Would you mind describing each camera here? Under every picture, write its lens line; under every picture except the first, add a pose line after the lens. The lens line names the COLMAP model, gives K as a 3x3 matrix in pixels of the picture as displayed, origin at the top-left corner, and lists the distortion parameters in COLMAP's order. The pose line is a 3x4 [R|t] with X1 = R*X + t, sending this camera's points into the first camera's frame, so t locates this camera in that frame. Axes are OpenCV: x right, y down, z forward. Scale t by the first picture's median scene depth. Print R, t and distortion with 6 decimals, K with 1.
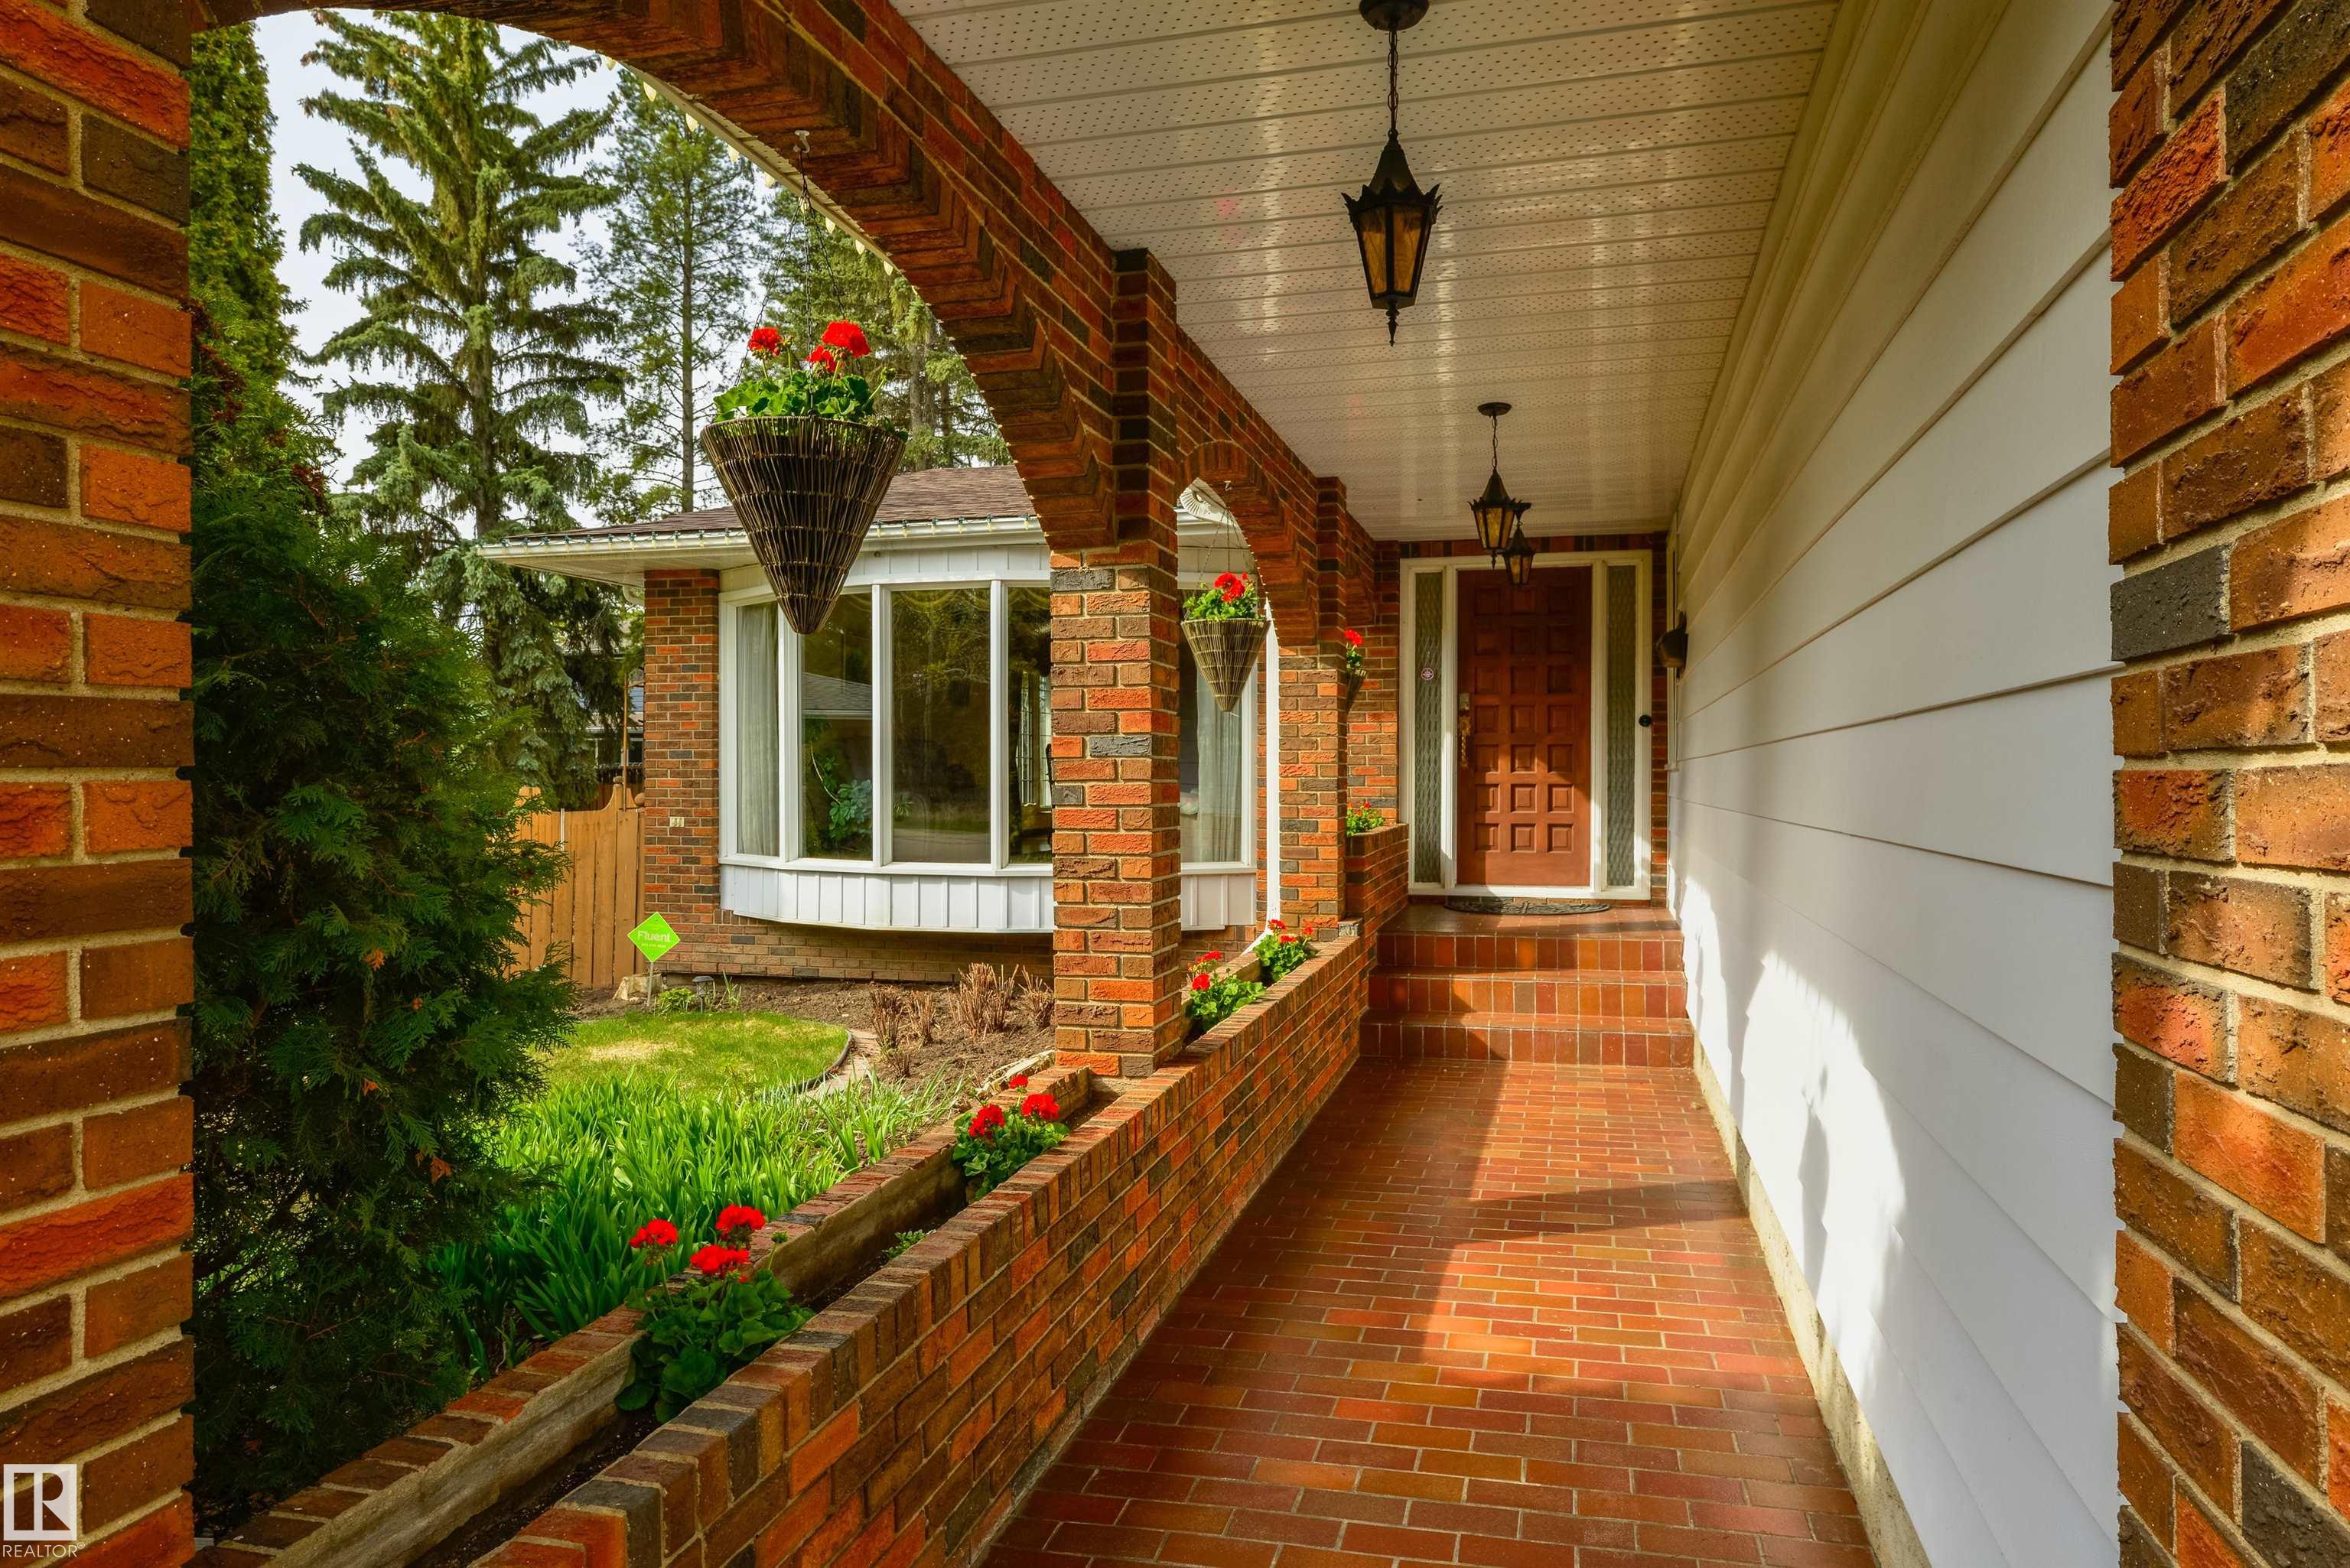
lens RADIAL K [[1489.1, 0, 1175.0], [0, 1489.1, 784.0], [0, 0, 1]] dist [0.009419, -0.072243]
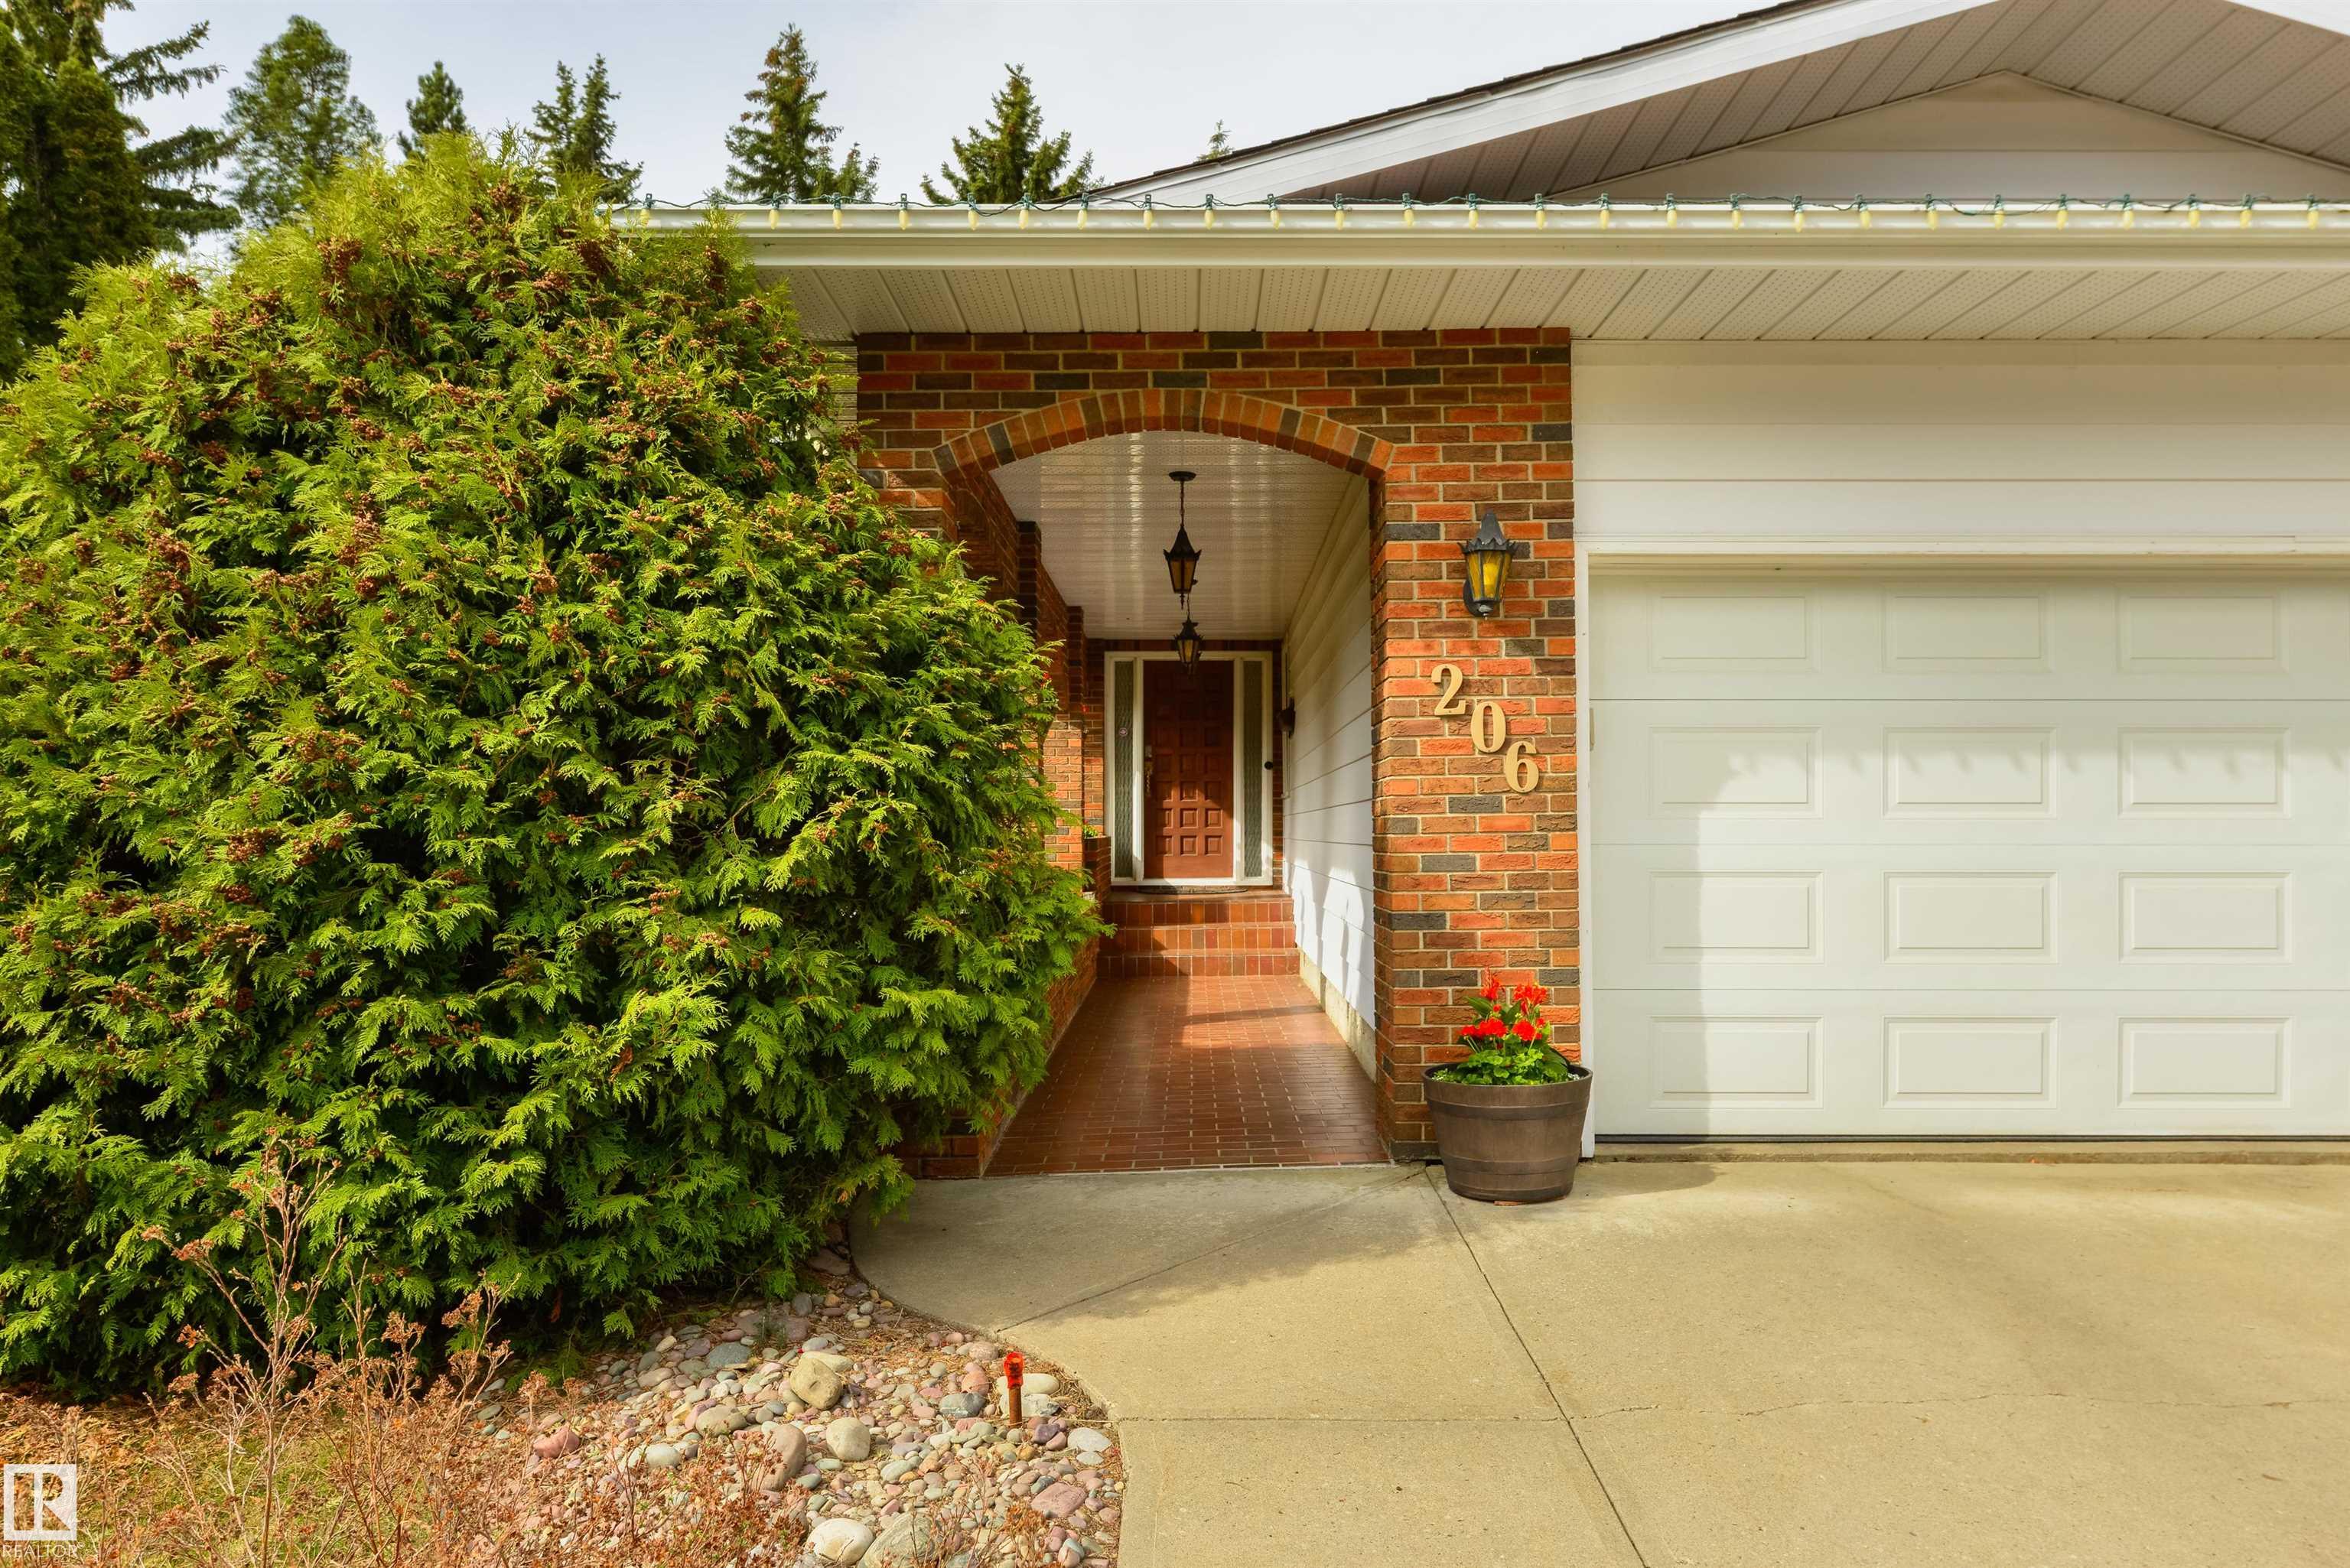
lens RADIAL K [[1483.3, 0, 1175.0], [0, 1483.3, 784.0], [0, 0, 1]] dist [-0.000147, -0.000035]
pose [[0.969077, 0.004453, 0.246720, -0.139163], [0.003909, 0.999435, -0.033392, 0.025139], [-0.246729, 0.033324, 0.968511, -0.408256]]
